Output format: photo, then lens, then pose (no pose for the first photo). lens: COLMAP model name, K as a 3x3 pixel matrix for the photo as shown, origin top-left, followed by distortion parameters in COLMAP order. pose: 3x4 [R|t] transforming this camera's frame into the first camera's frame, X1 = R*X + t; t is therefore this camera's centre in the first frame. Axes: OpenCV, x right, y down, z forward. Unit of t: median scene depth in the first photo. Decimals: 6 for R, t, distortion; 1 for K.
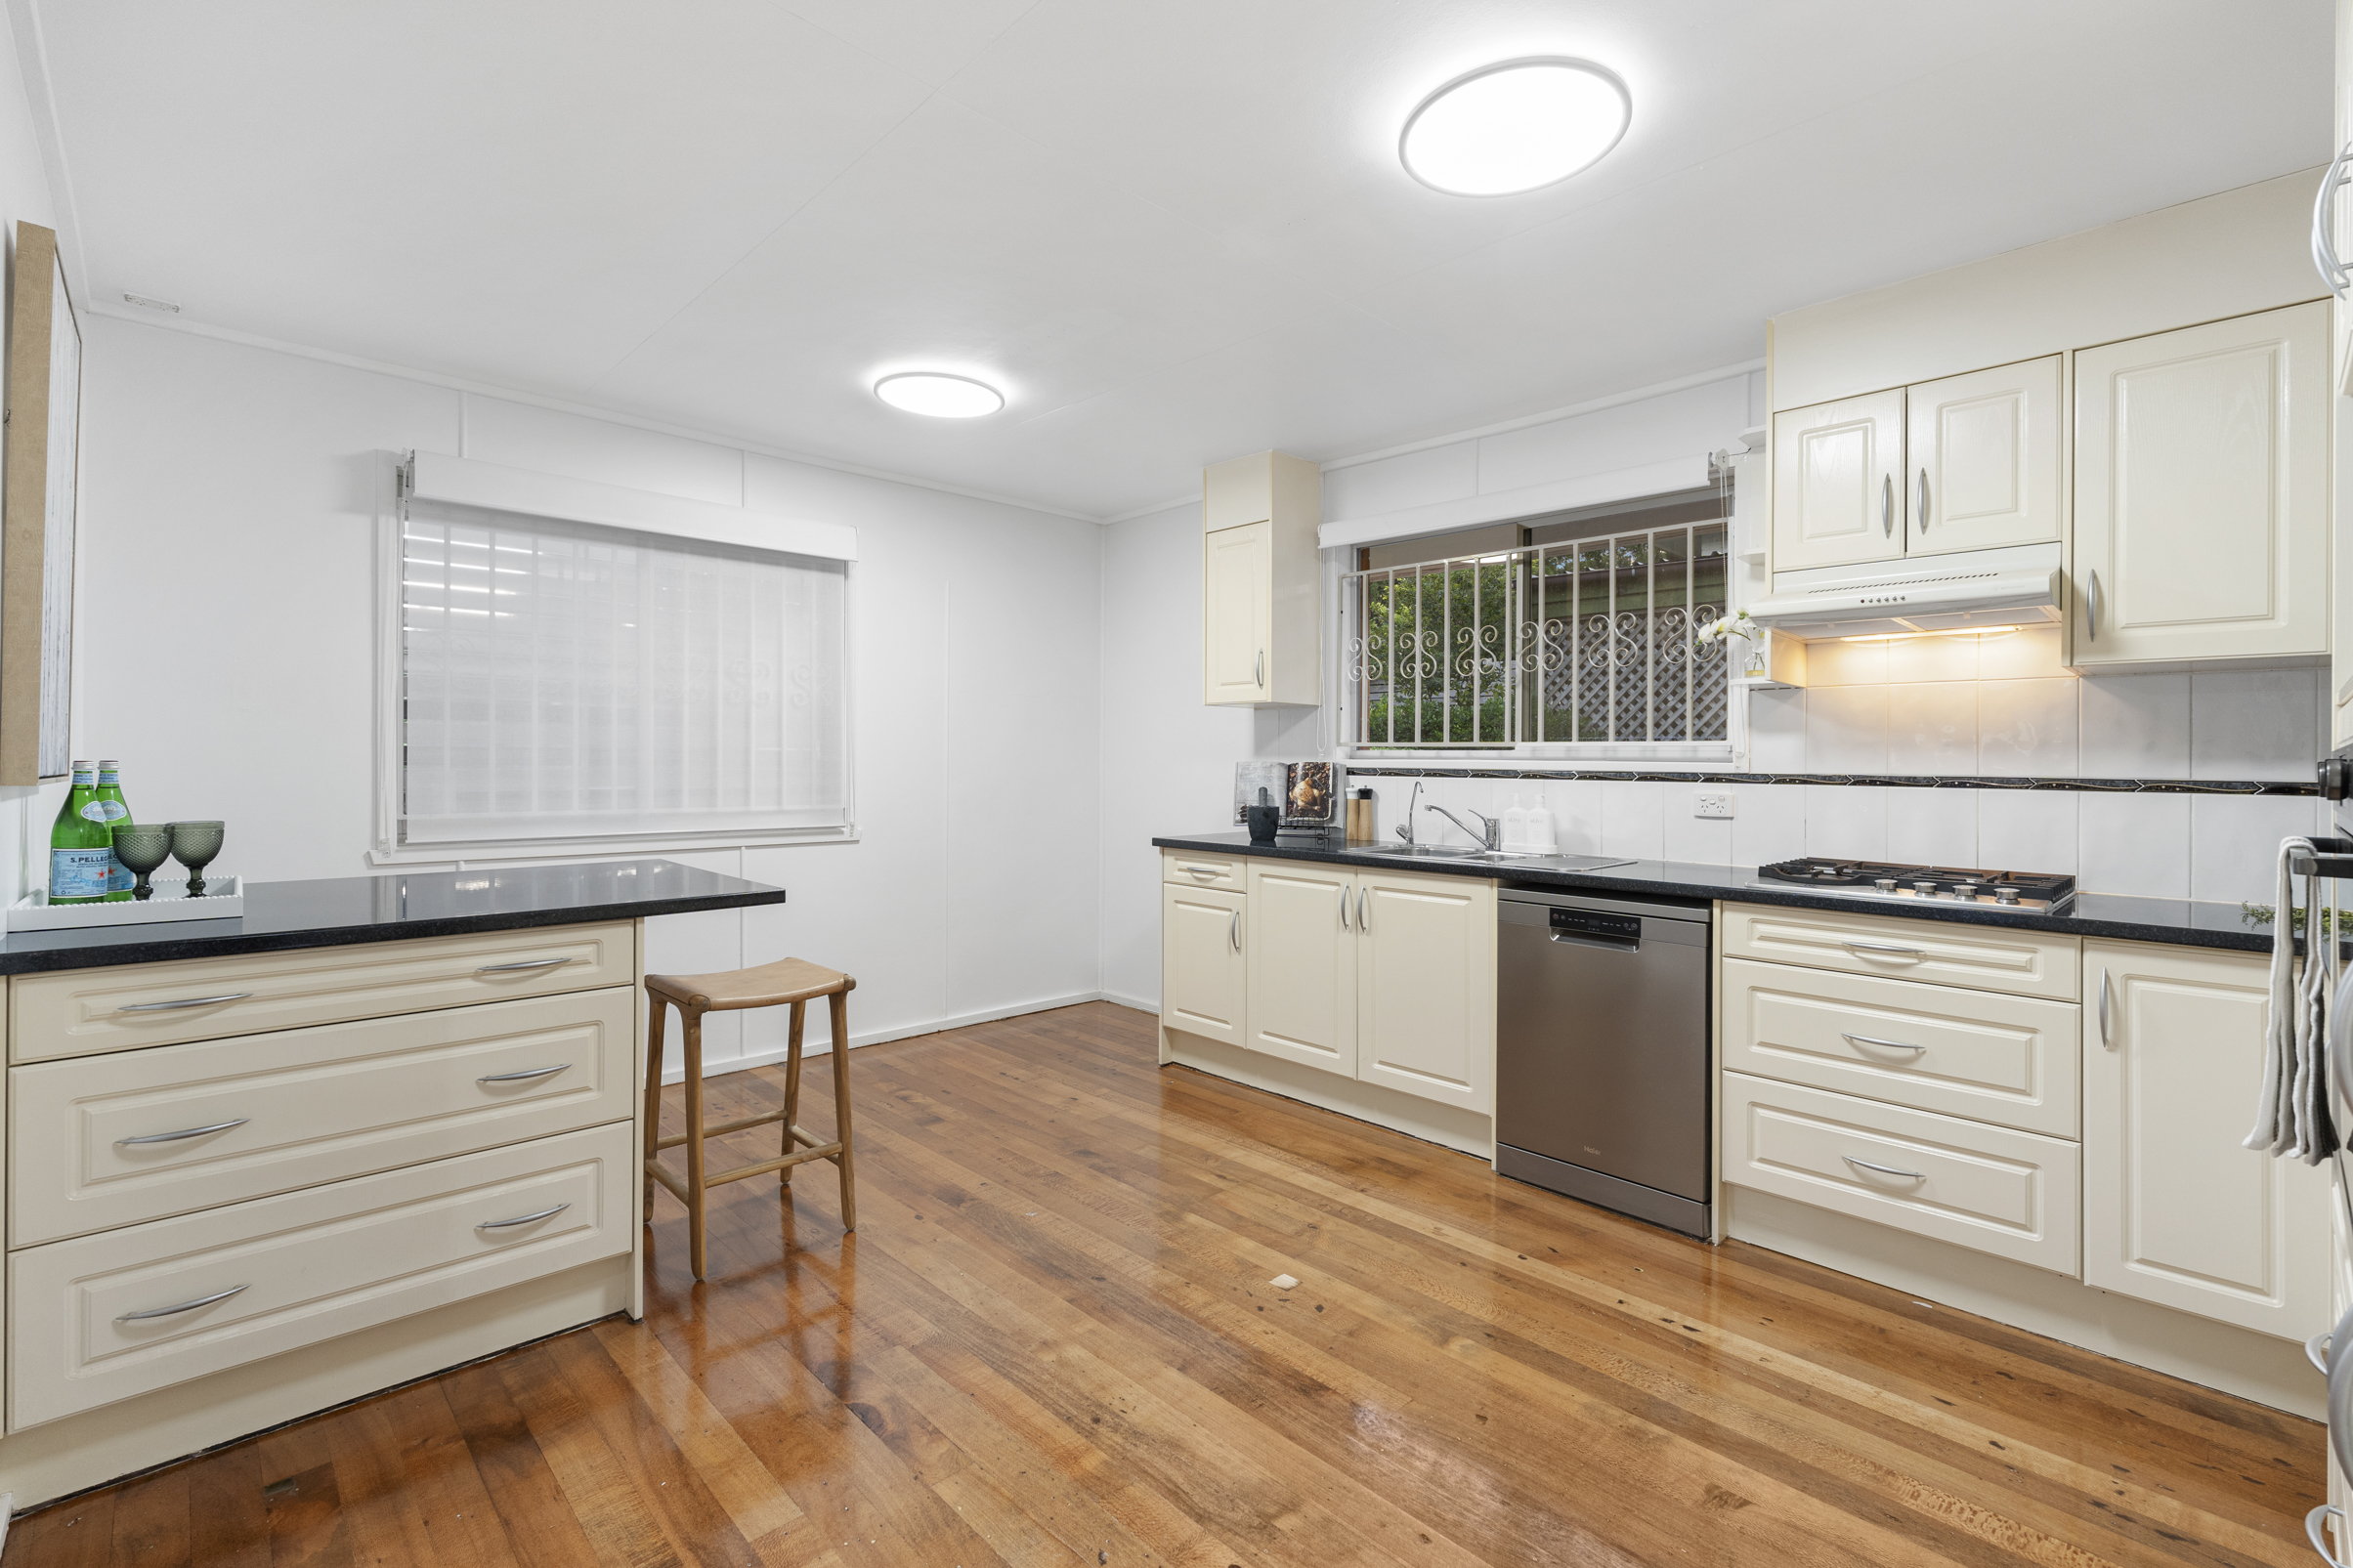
lens RADIAL K [[1053.5, 0, 1184.3], [0, 1053.5, 759.0], [0, 0, 1]] dist [0.001227, 0.000314]
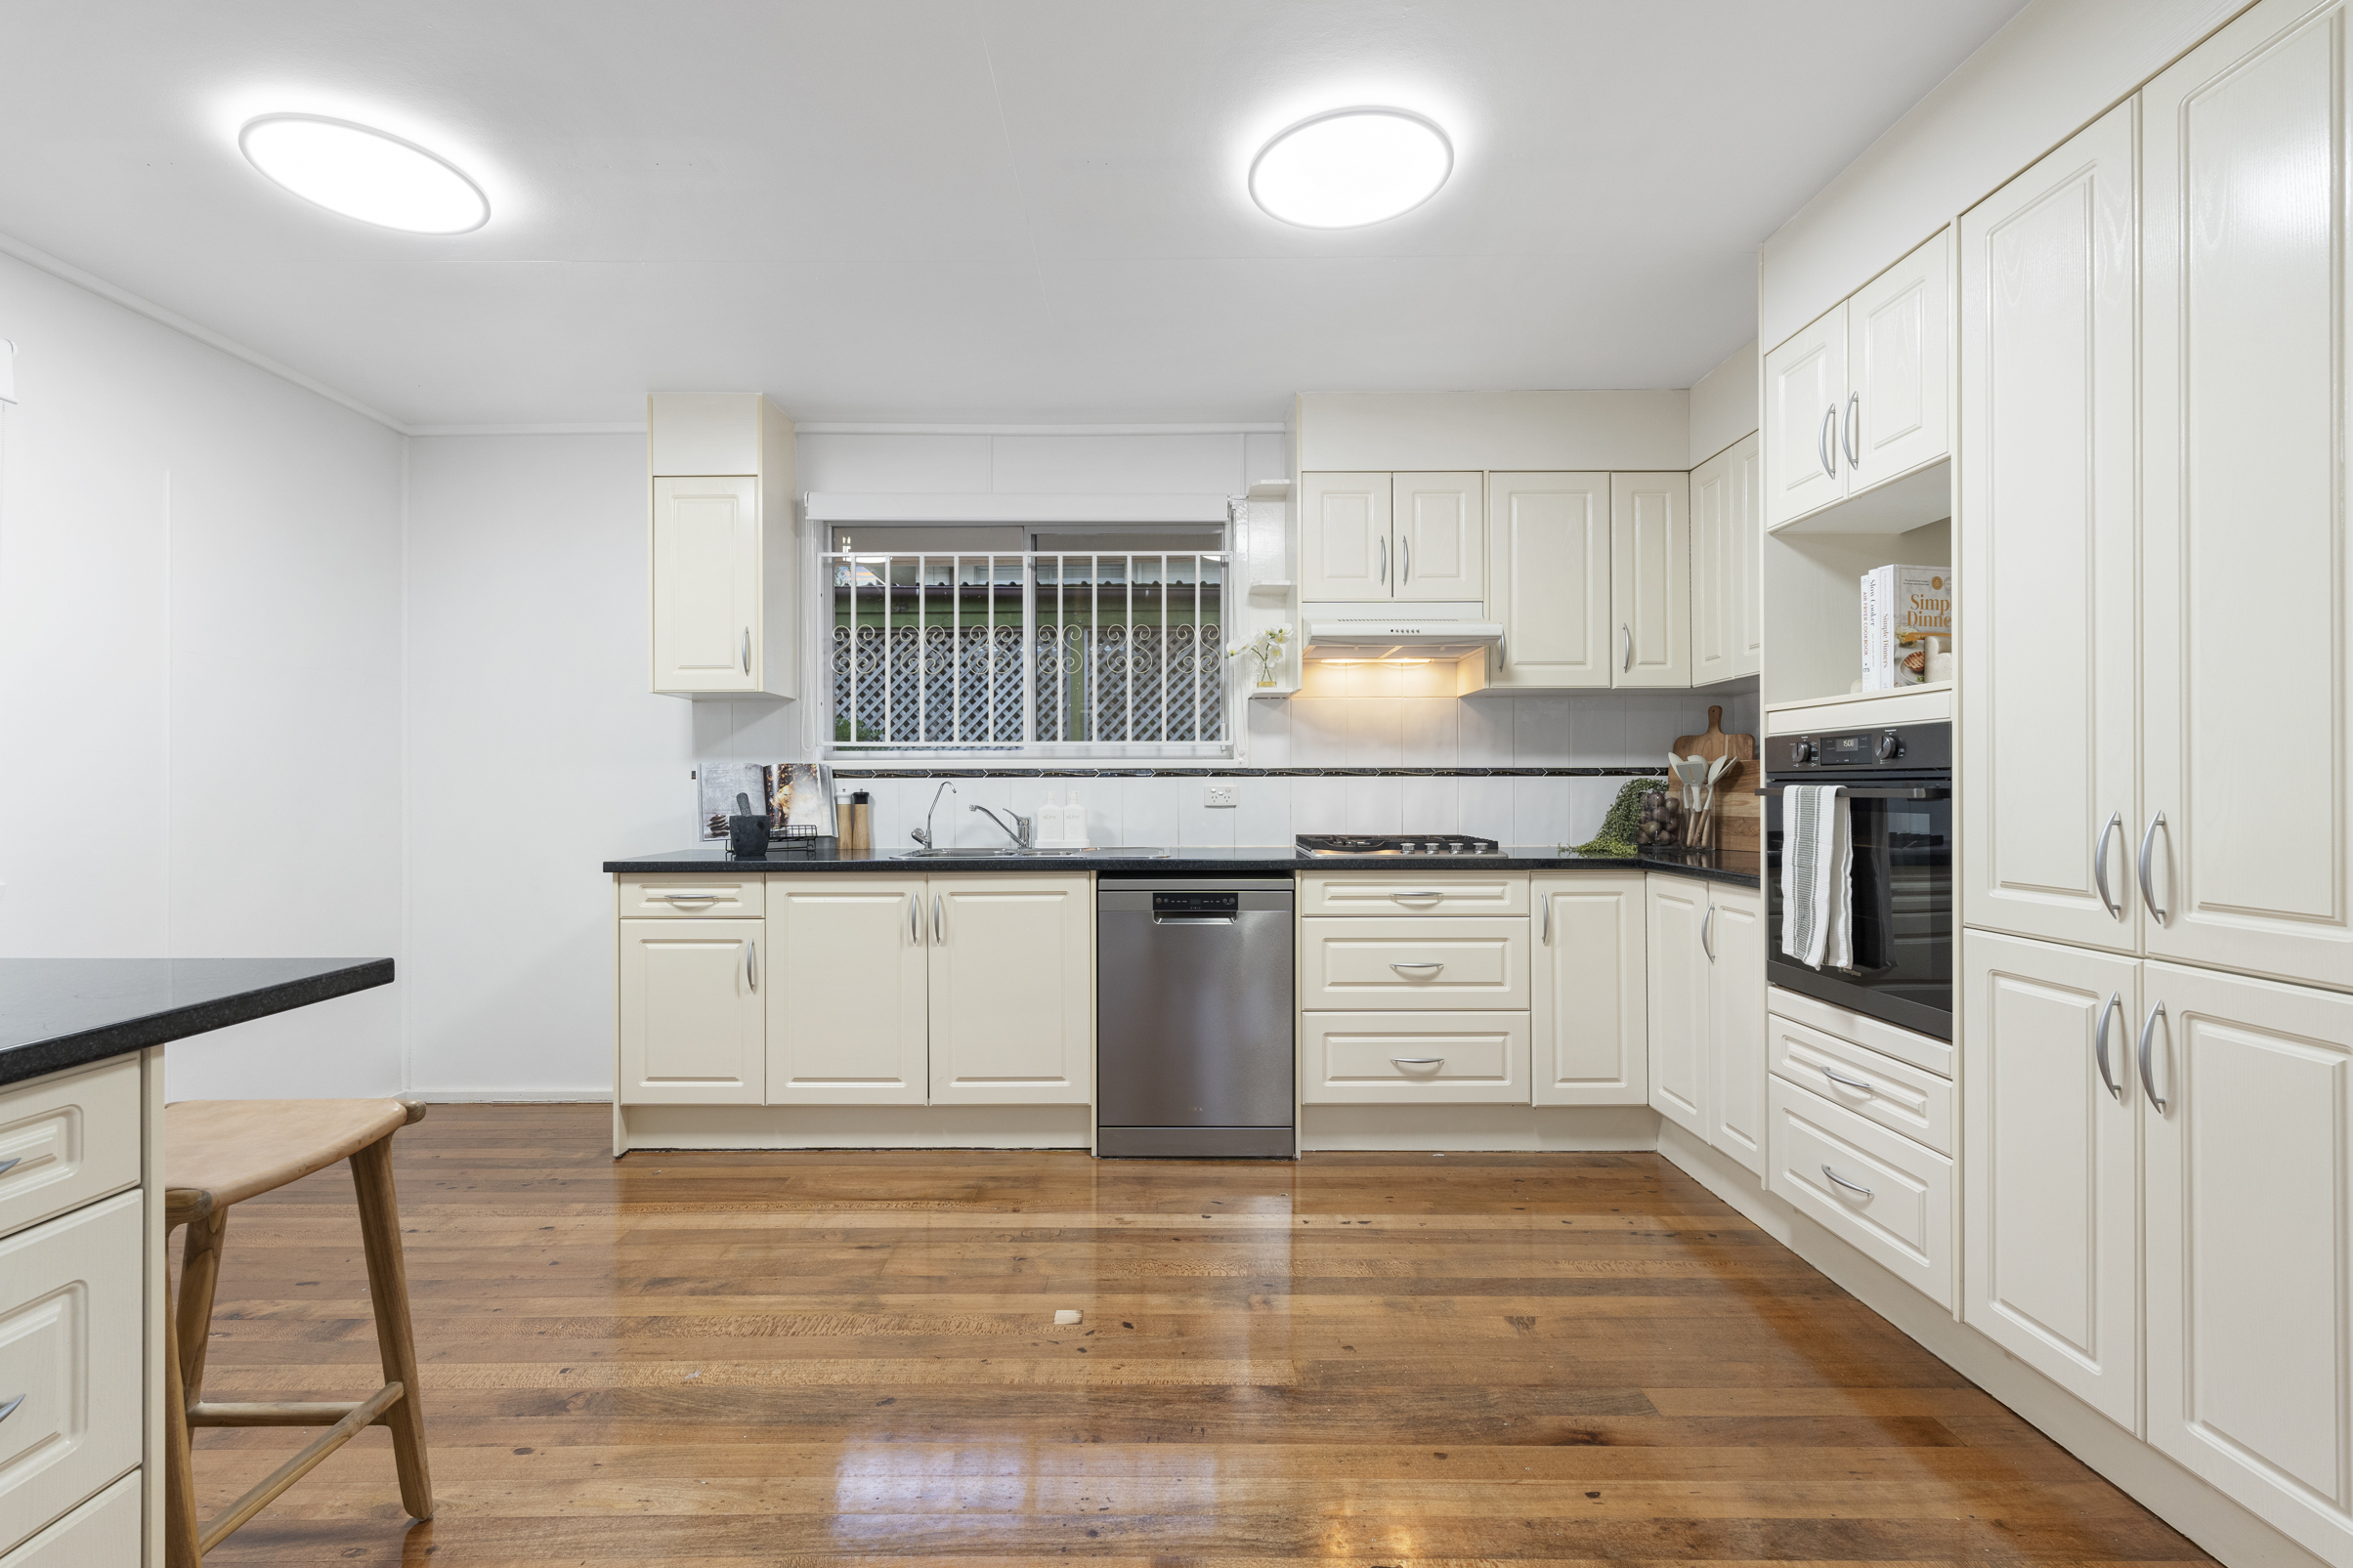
lens RADIAL K [[1051.9, 0, 1166.0], [0, 1051.9, 779.1], [0, 0, 1]] dist [0.001760, 0.000431]
pose [[0.698189, -0.008153, 0.715867, -0.385228], [0.009015, 0.999956, 0.002596, 0.022104], [-0.715857, 0.004641, 0.698232, 0.233906]]
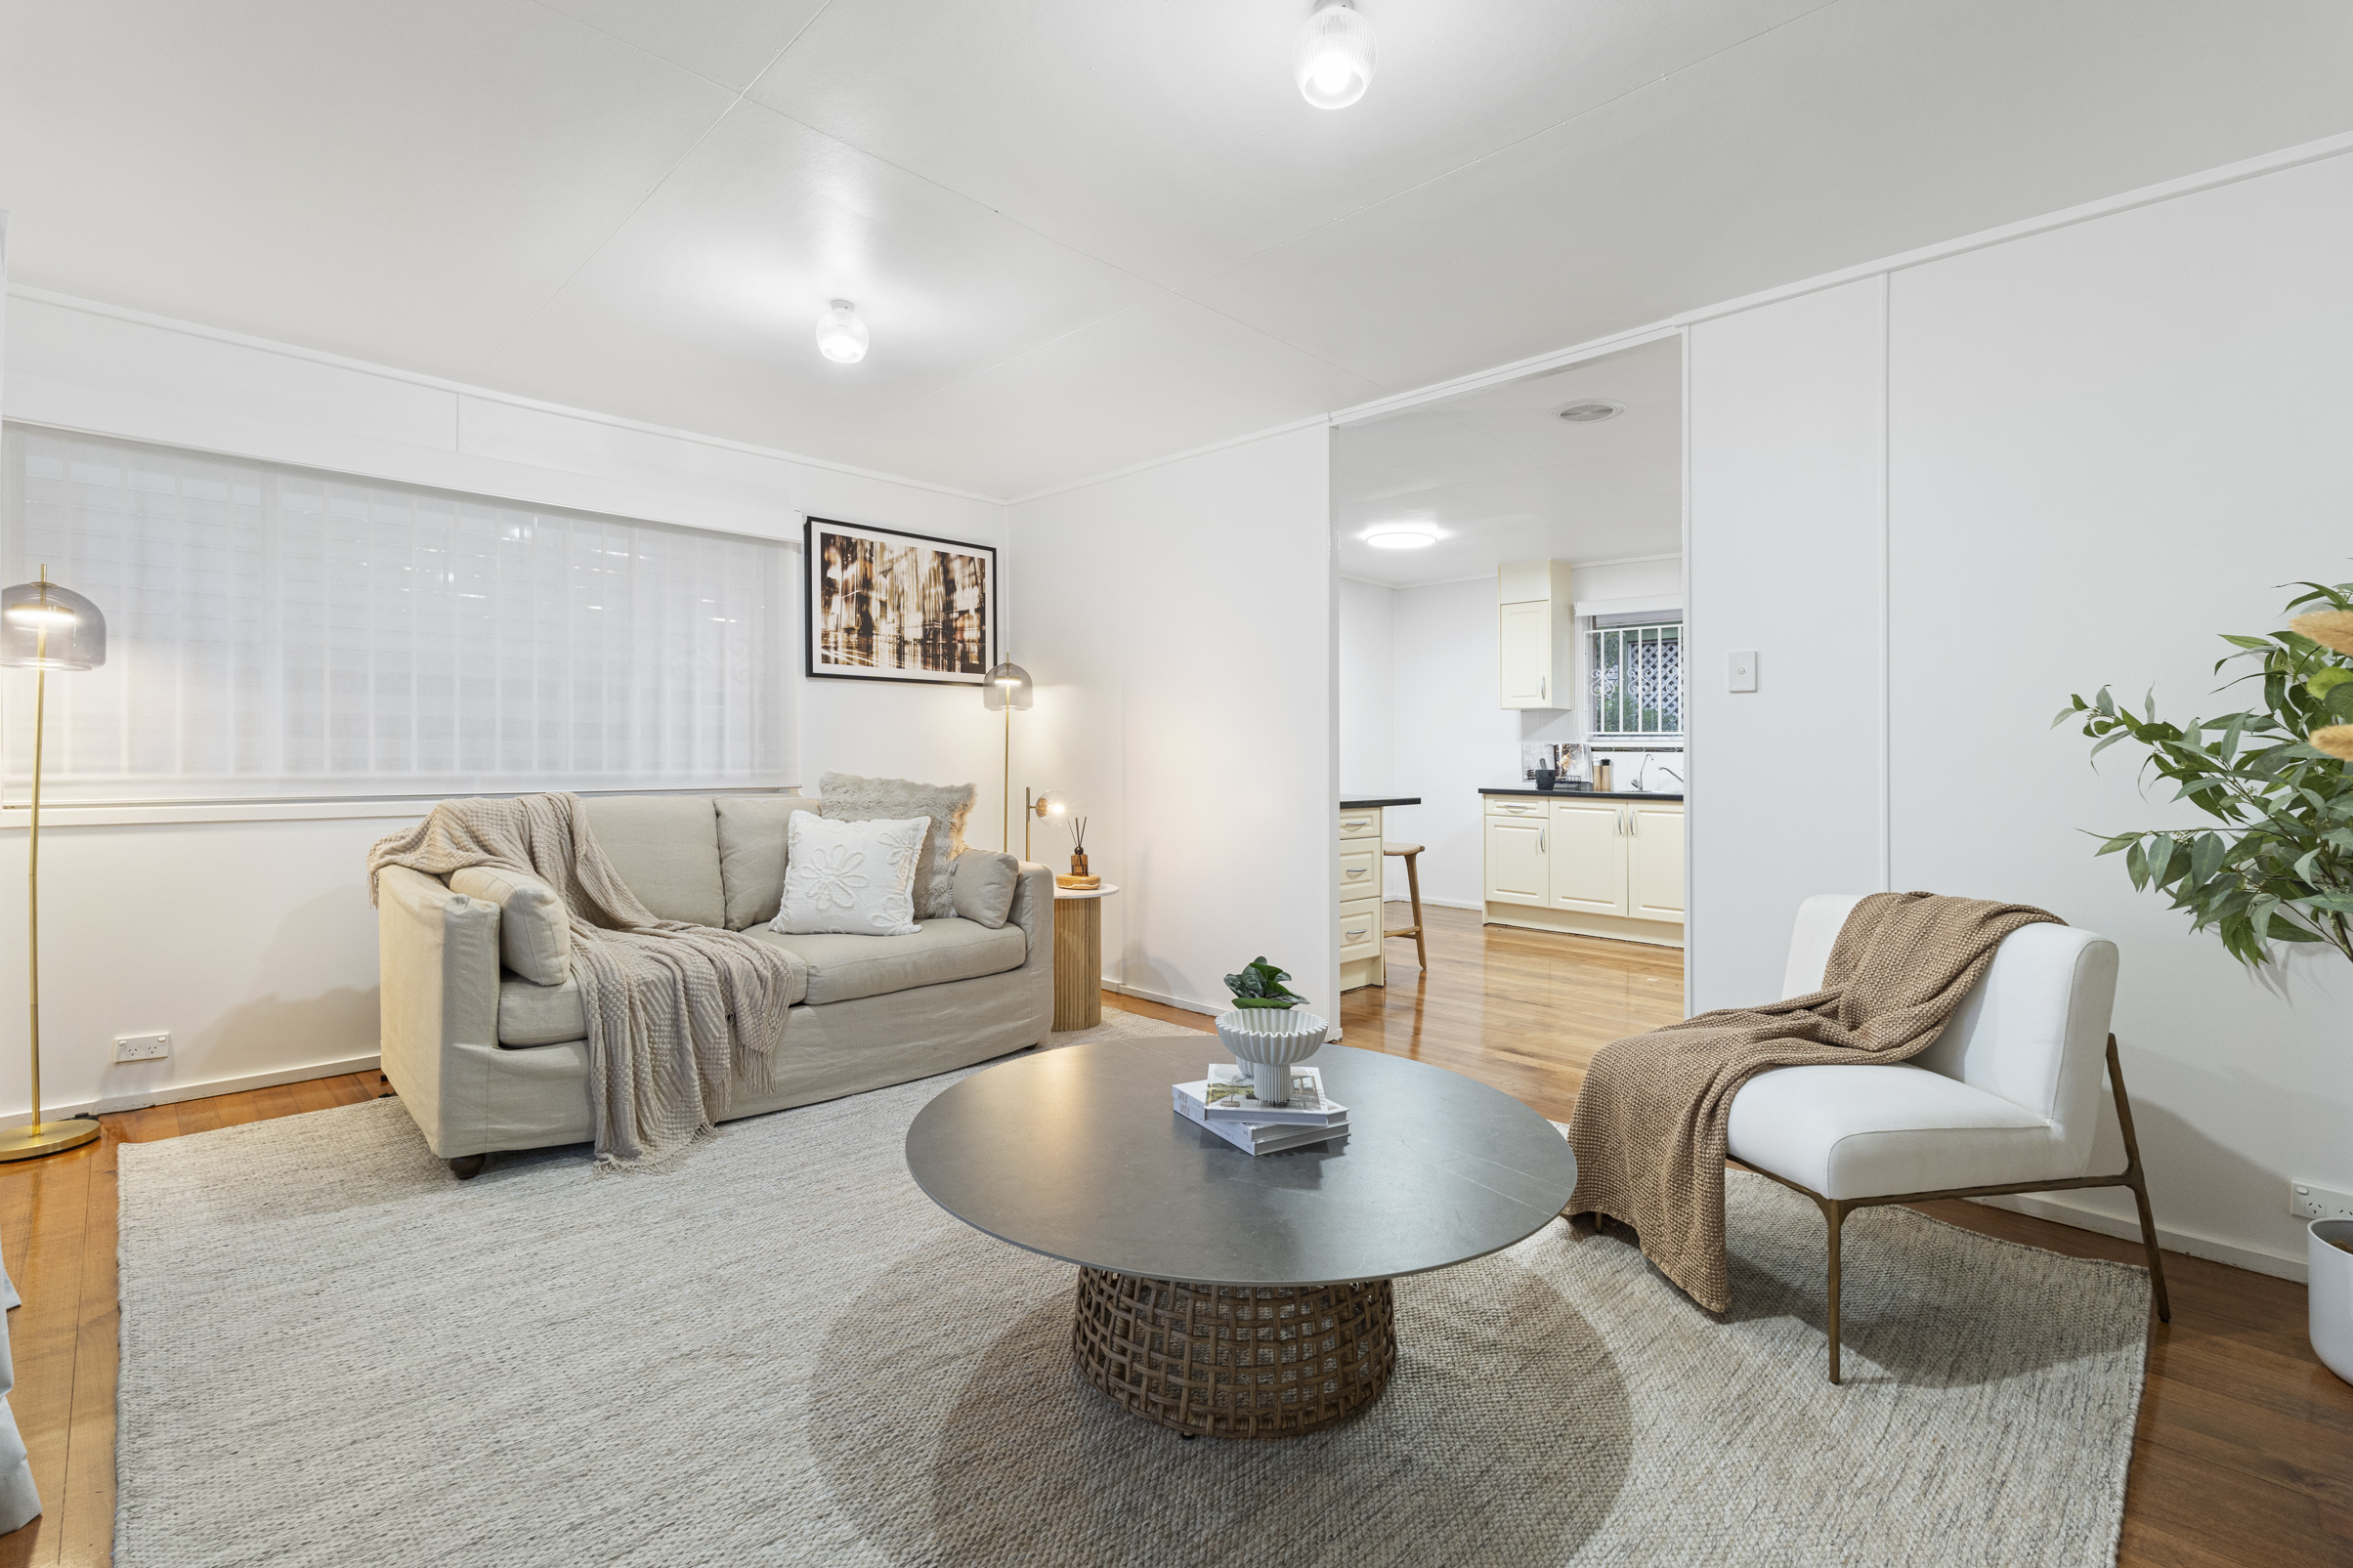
lens RADIAL K [[1047.4, 0, 1179.2], [0, 1047.4, 743.8], [0, 0, 1]] dist [-0.000898, 0.000030]
pose [[0.999886, 0.001711, 0.015035, -0.705423], [-0.001578, 0.999959, -0.008861, 0.025679], [-0.015050, 0.008836, 0.999848, -0.879136]]
